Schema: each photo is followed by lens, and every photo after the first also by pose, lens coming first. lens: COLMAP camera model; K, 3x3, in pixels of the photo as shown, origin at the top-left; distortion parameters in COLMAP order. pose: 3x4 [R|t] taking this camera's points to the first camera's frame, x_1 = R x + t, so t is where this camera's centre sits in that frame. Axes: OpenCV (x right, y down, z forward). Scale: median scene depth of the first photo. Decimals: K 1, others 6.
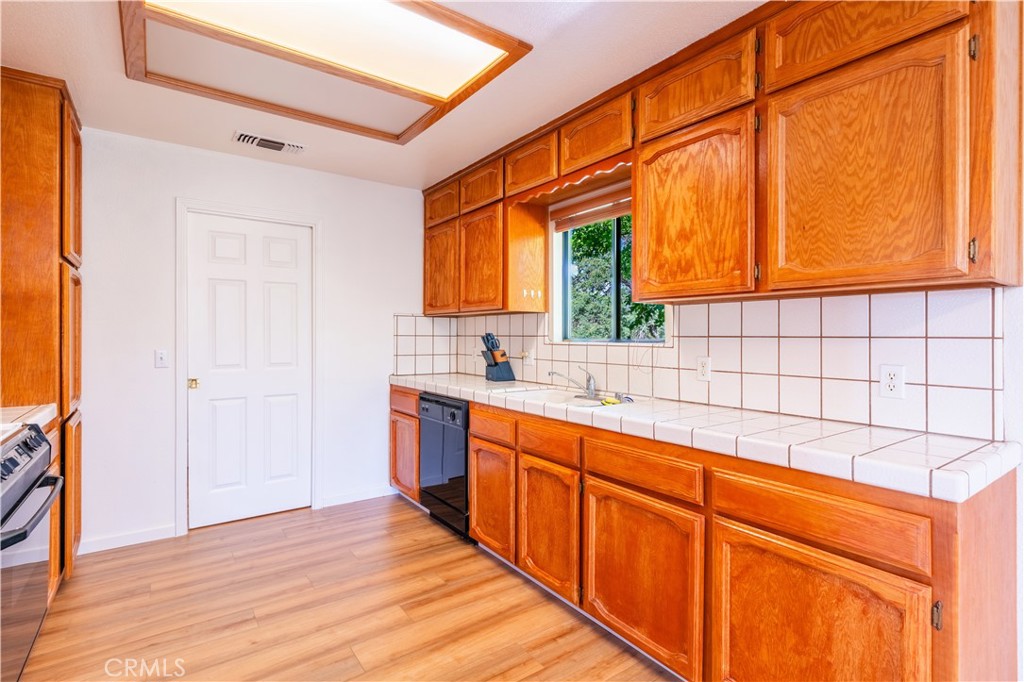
lens RADIAL K [[487.2, 0, 505.6], [0, 487.2, 335.0], [0, 0, 1]] dist [0.001890, -0.000256]
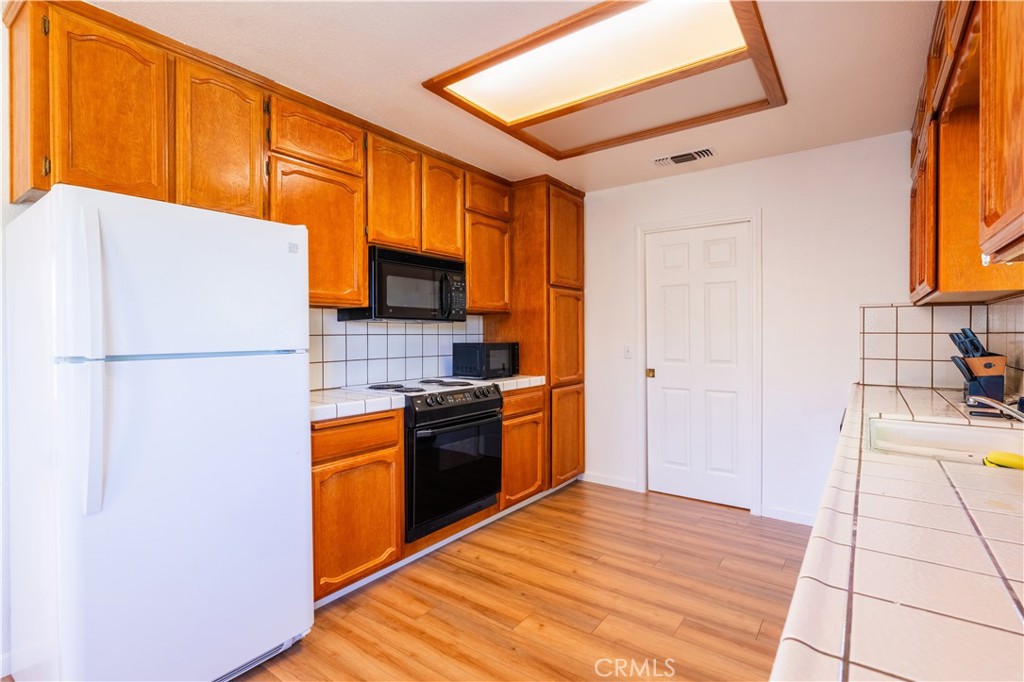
lens RADIAL K [[487.2, 0, 507.8], [0, 487.2, 339.5], [0, 0, 1]] dist [0.001890, -0.000256]
pose [[0.314383, 0.007772, -0.949264, 0.447329], [0.005791, 0.999932, 0.010104, 0.000678], [0.949279, -0.008674, 0.314317, 0.296036]]
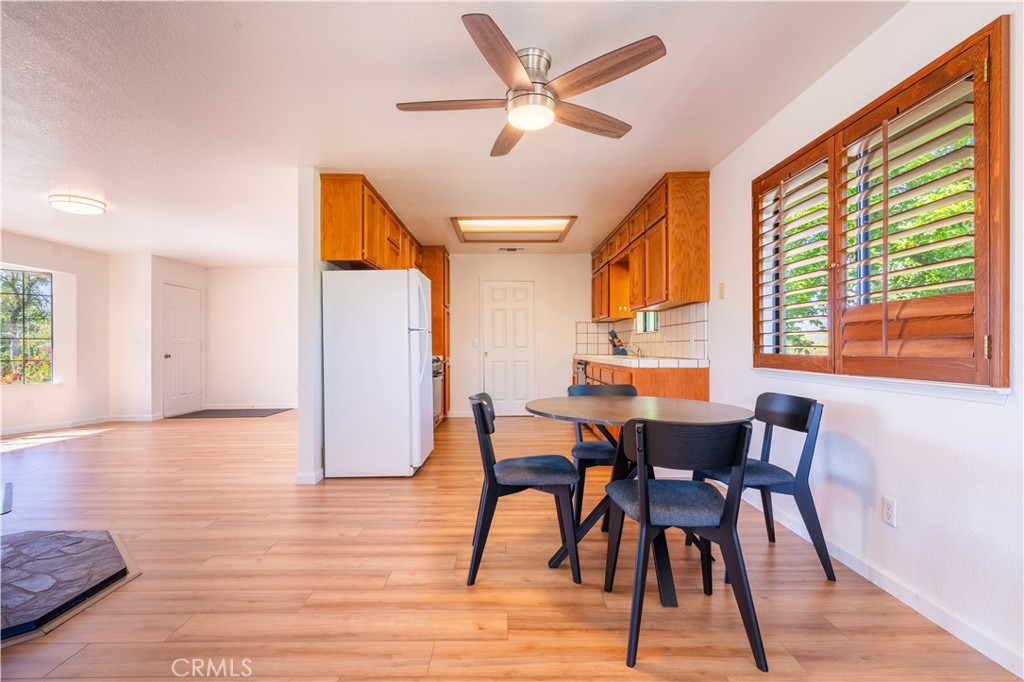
lens RADIAL K [[487.2, 0, 512.4], [0, 487.2, 346.8], [0, 0, 1]] dist [0.001890, -0.000256]
pose [[0.824772, -0.006231, -0.565430, 0.854144], [0.006462, 0.999978, -0.001593, 0.074265], [0.565428, -0.002340, 0.824794, -0.932452]]
